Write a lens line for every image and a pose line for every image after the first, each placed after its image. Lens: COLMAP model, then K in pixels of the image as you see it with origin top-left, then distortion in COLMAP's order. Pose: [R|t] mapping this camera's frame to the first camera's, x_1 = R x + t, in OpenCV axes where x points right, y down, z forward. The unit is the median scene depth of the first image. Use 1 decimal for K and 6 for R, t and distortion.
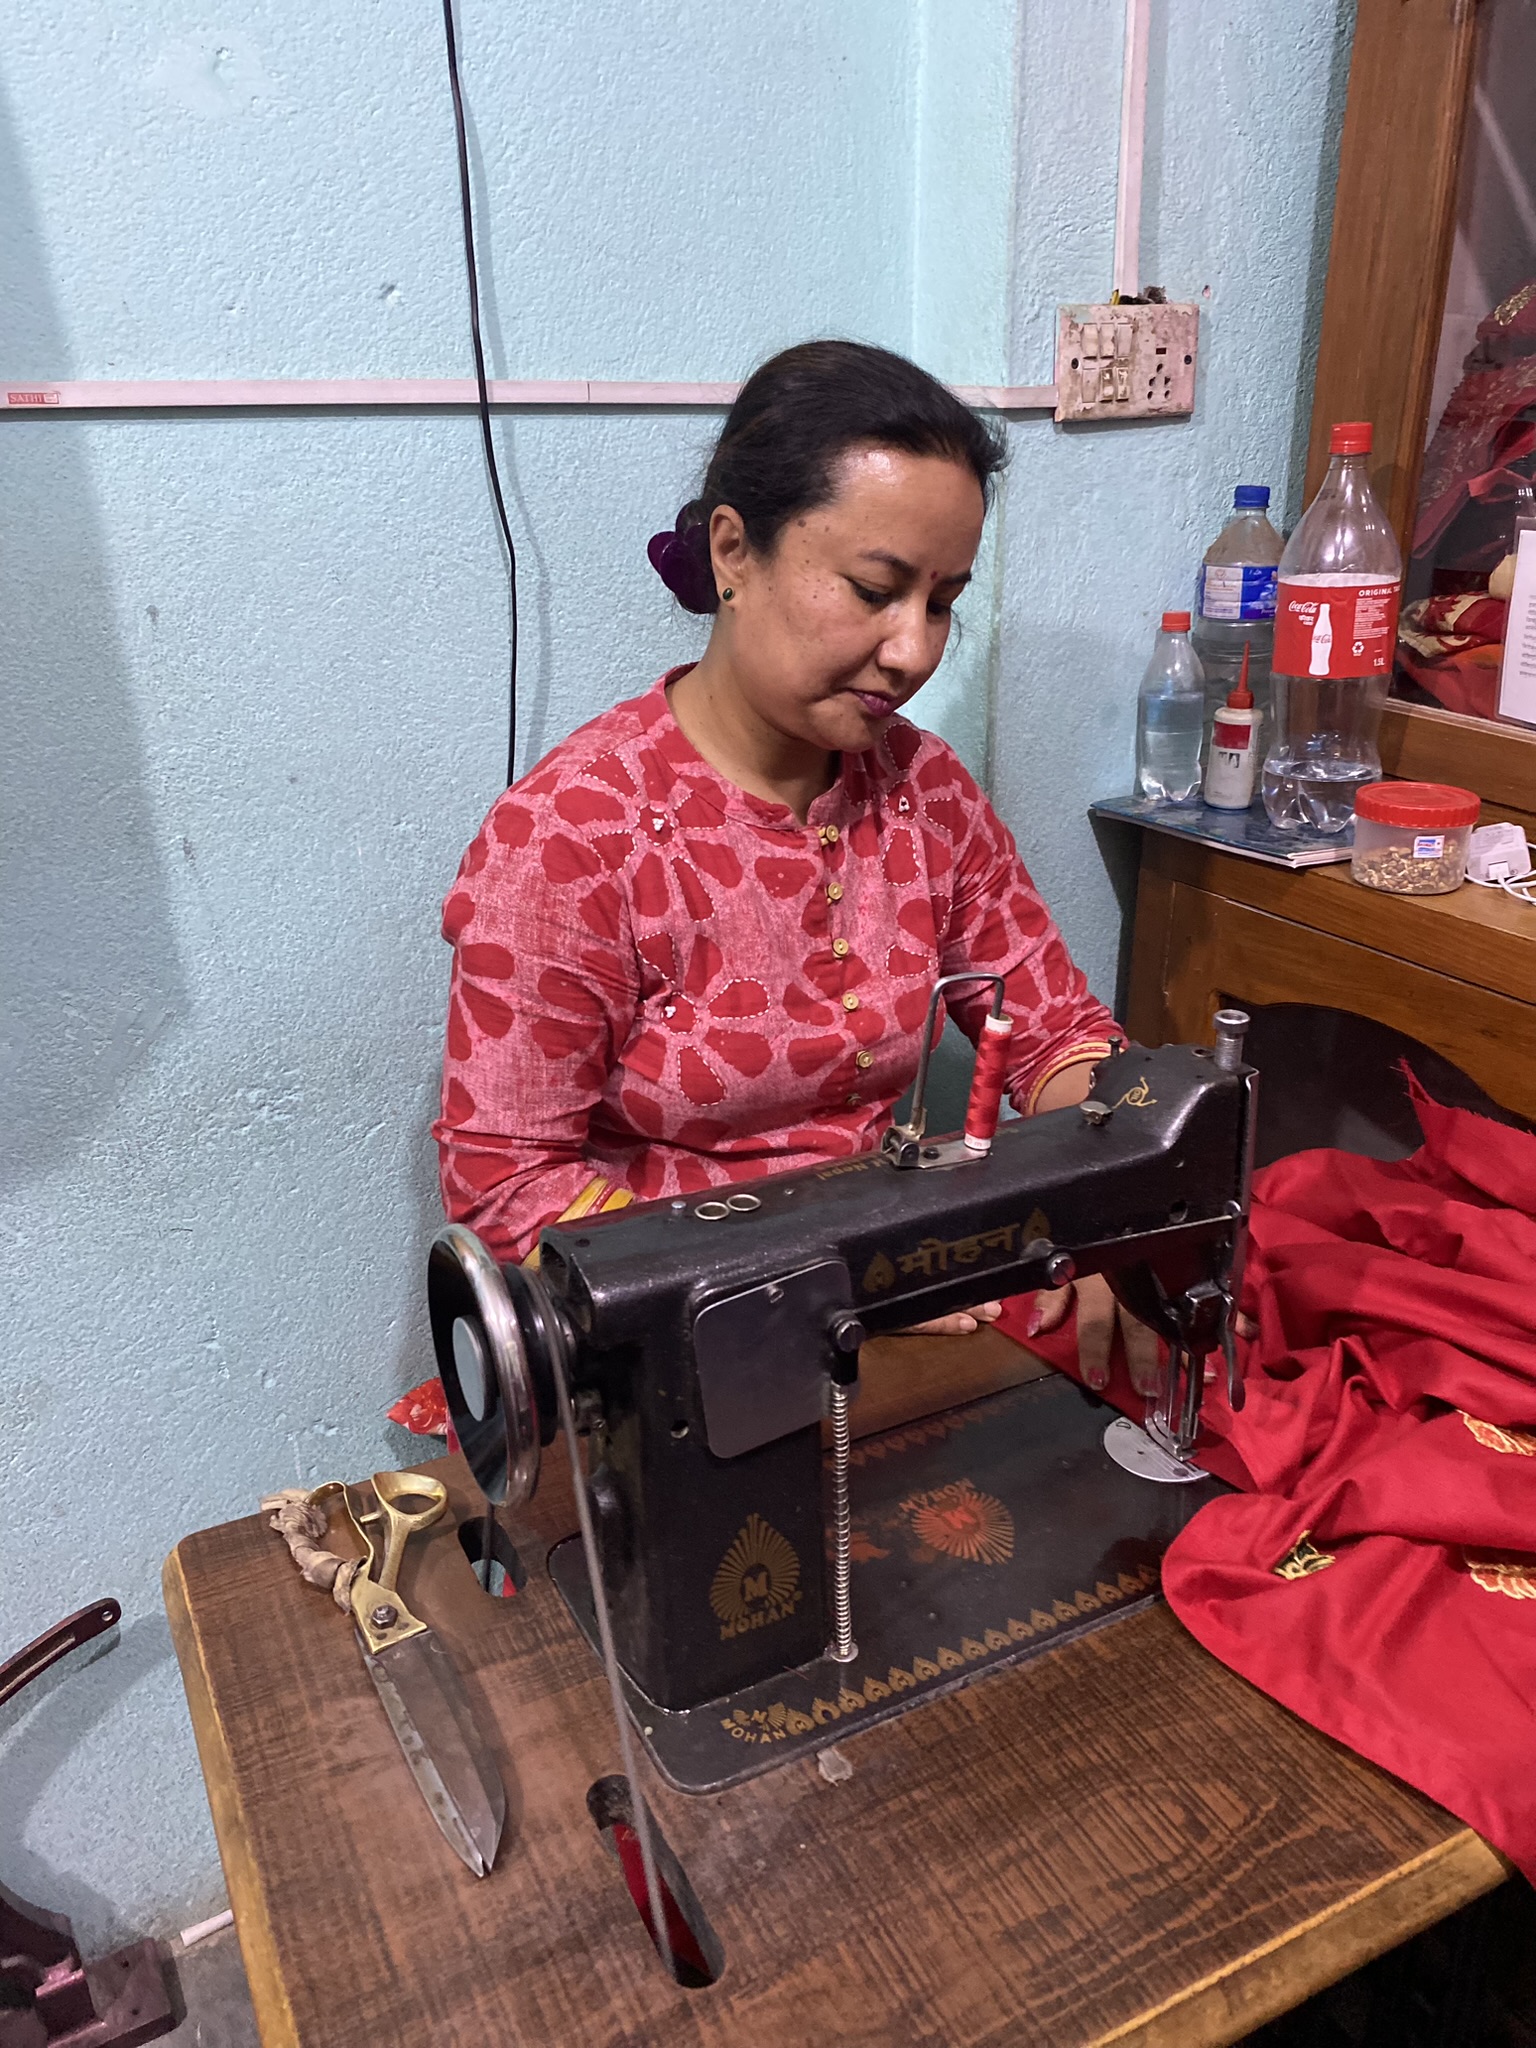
lens RADIAL K [[1592.7, 0, 768.0], [0, 1592.7, 1024.0], [0, 0, 1]] dist [-0.010498, -0.001287]
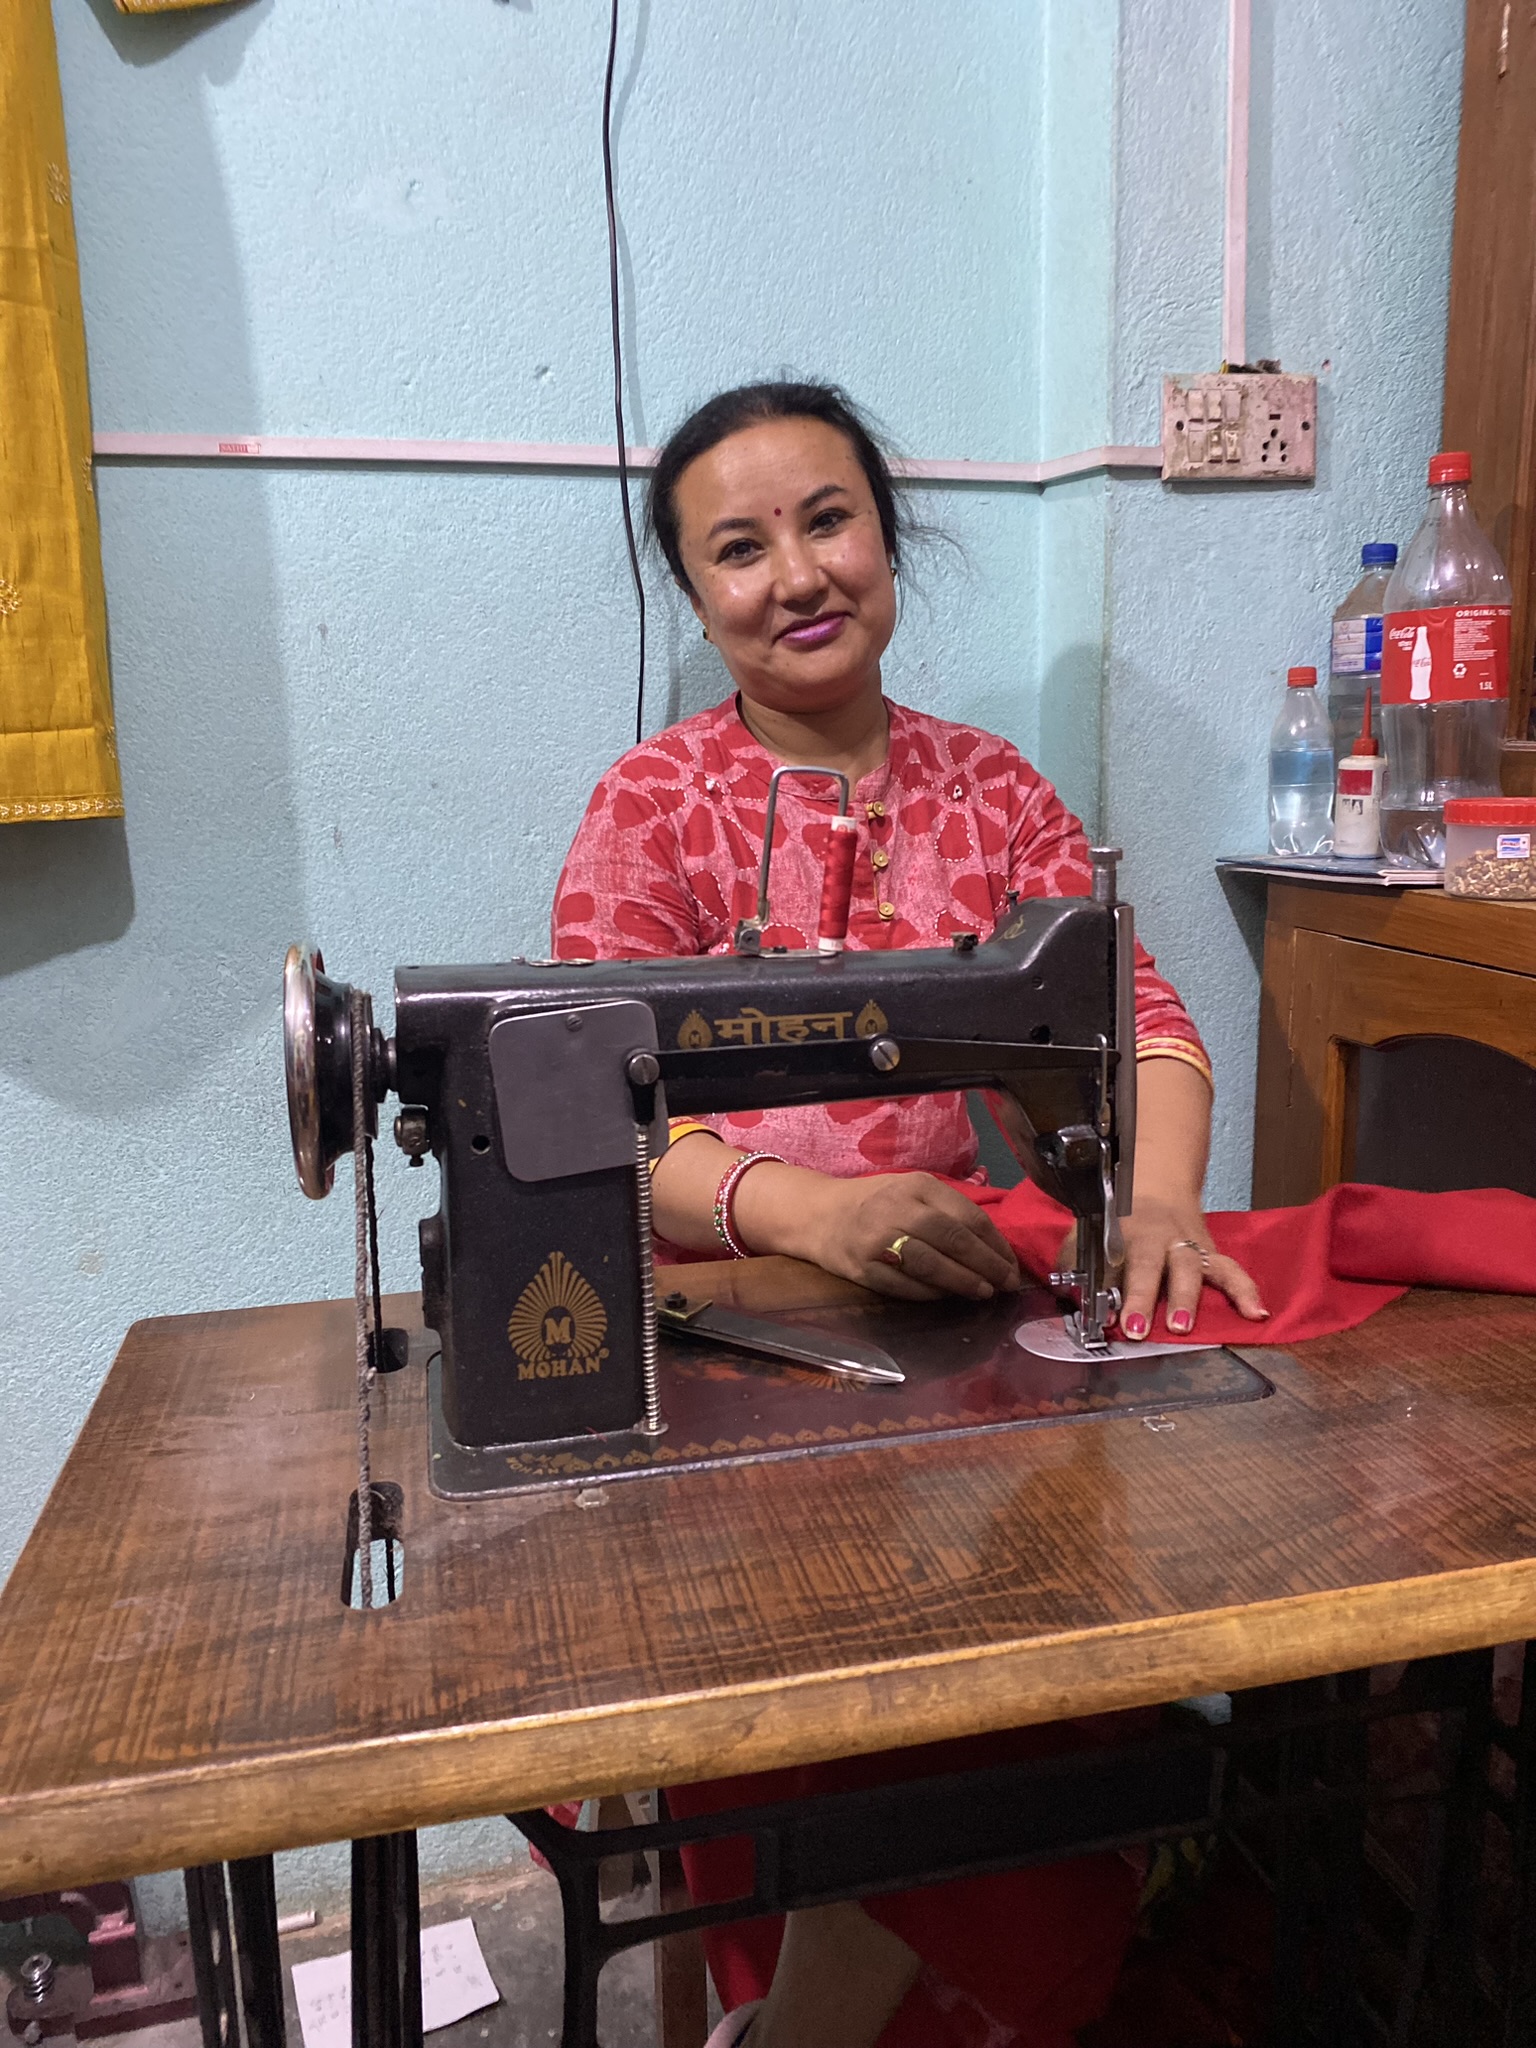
lens RADIAL K [[1602.7, 0, 768.0], [0, 1602.7, 1024.0], [0, 0, 1]] dist [-0.006365, -0.008308]
pose [[0.967920, 0.037522, -0.248443, 0.215547], [-0.083515, 0.980612, -0.177272, 0.190628], [0.236975, 0.192333, 0.952287, 0.003026]]
